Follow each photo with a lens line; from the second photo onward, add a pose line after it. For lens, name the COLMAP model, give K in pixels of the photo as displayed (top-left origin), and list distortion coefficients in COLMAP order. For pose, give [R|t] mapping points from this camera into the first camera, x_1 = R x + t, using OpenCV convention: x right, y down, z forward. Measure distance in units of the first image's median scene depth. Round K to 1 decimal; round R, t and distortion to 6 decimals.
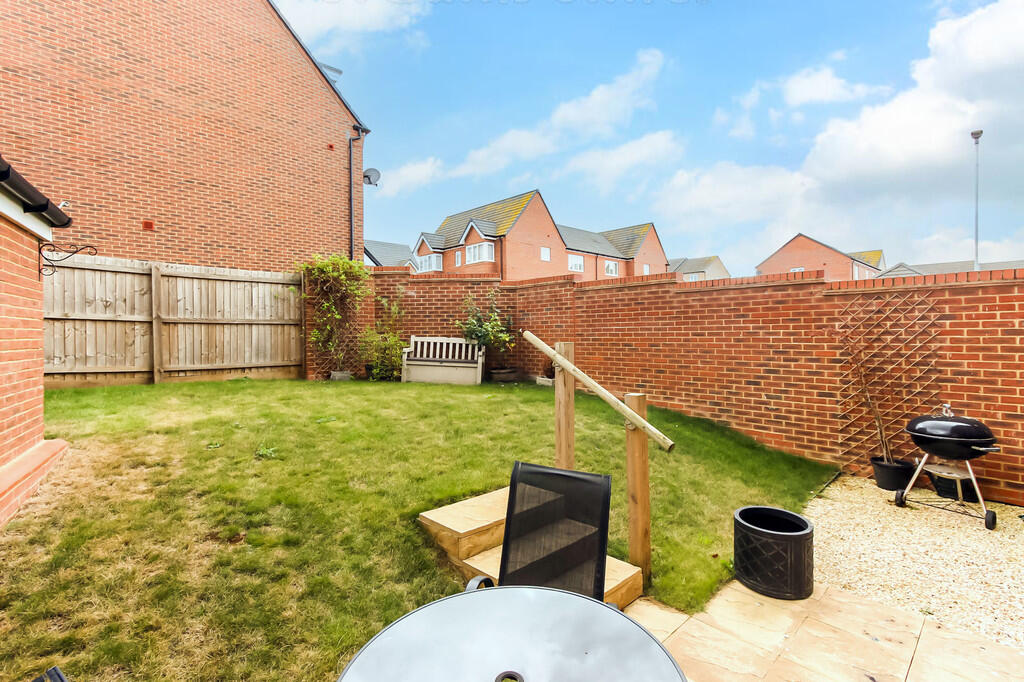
lens RADIAL K [[486.0, 0, 515.8], [0, 486.0, 331.4], [0, 0, 1]] dist [0.002821, 0.000571]
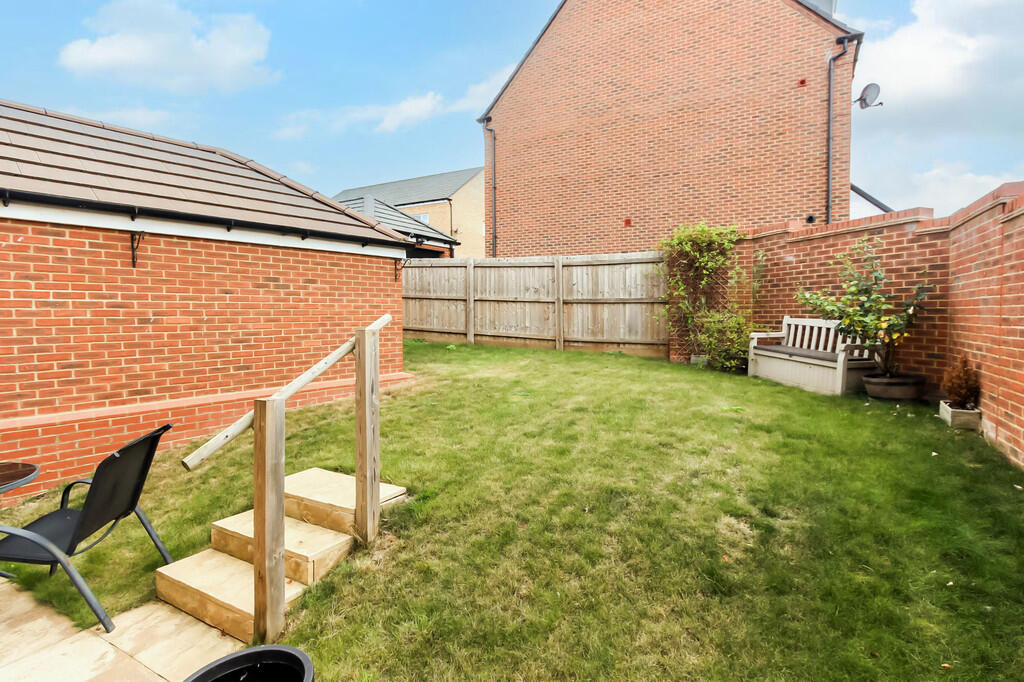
lens RADIAL K [[486.0, 0, 515.8], [0, 486.0, 331.4], [0, 0, 1]] dist [0.002821, 0.000571]
pose [[0.293608, 0.048385, -0.954701, 0.394769], [0.000187, 0.998715, 0.050674, -0.005867], [0.955926, -0.015056, 0.293222, 0.418430]]
